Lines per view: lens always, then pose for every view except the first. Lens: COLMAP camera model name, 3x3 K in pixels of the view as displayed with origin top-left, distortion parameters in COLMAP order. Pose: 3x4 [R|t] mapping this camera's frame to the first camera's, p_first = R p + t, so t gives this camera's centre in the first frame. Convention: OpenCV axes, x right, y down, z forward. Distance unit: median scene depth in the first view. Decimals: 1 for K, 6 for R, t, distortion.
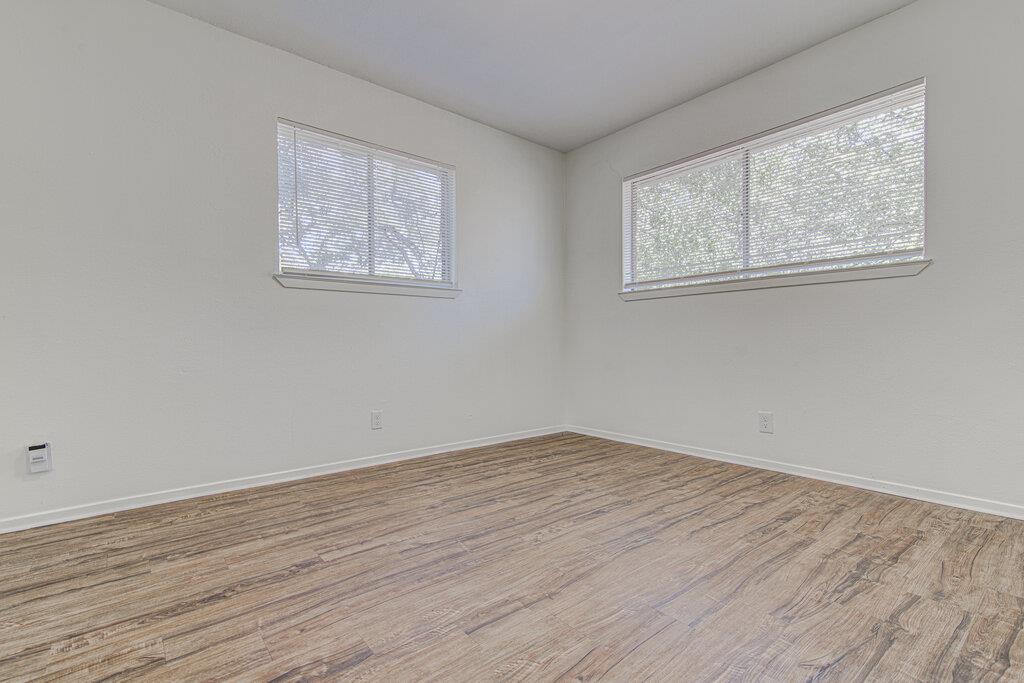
lens RADIAL K [[466.4, 0, 506.5], [0, 466.4, 340.2], [0, 0, 1]] dist [0.018719, -0.001630]
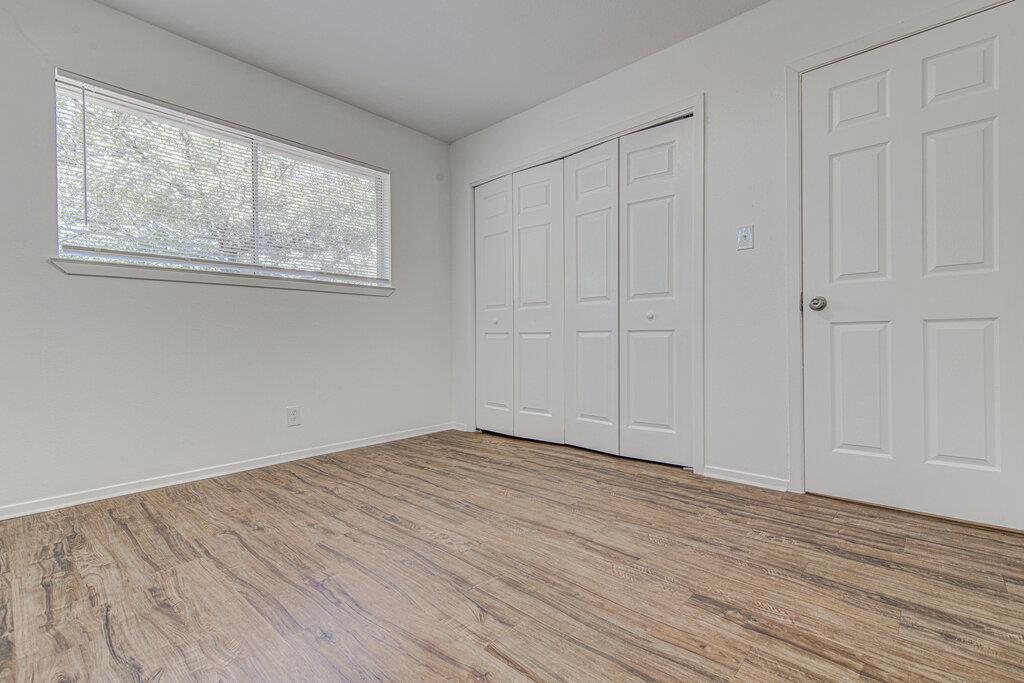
lens RADIAL K [[466.4, 0, 516.9], [0, 466.4, 339.4], [0, 0, 1]] dist [0.018719, -0.001630]
pose [[-0.154678, 0.004718, 0.987954, -0.812486], [0.004231, 0.999983, -0.004113, 0.012502], [-0.987956, 0.003544, -0.154695, 0.945840]]
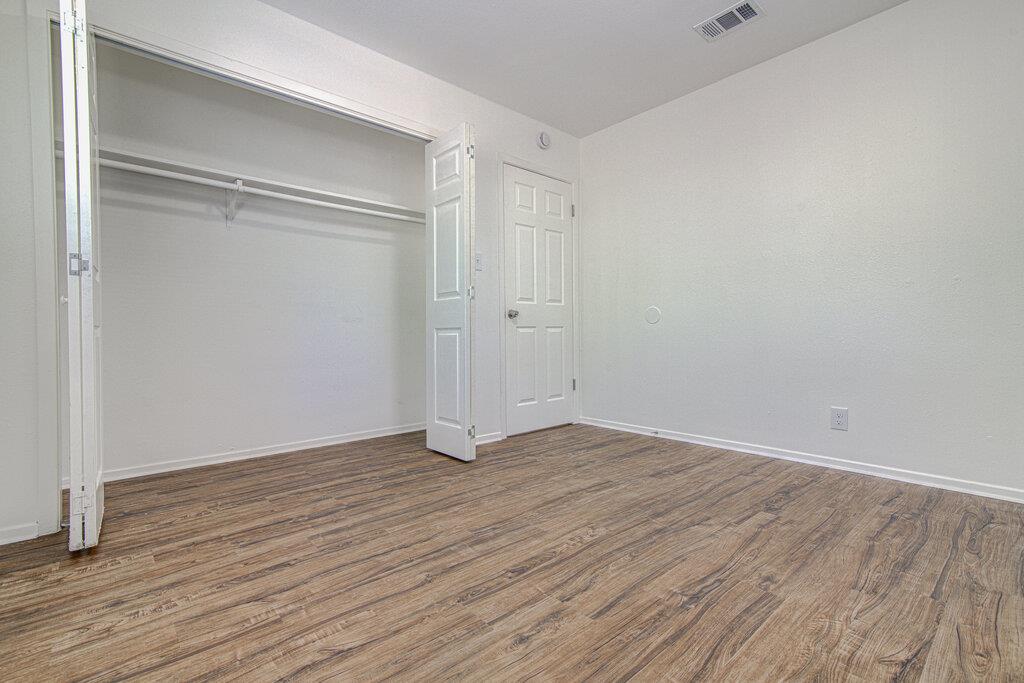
lens RADIAL K [[466.4, 0, 514.6], [0, 466.4, 342.5], [0, 0, 1]] dist [0.018719, -0.001630]
pose [[-0.998607, 0.013267, -0.051076, 0.250589], [0.012780, 0.999870, 0.009847, 0.015167], [0.051200, 0.009180, -0.998646, 1.798062]]
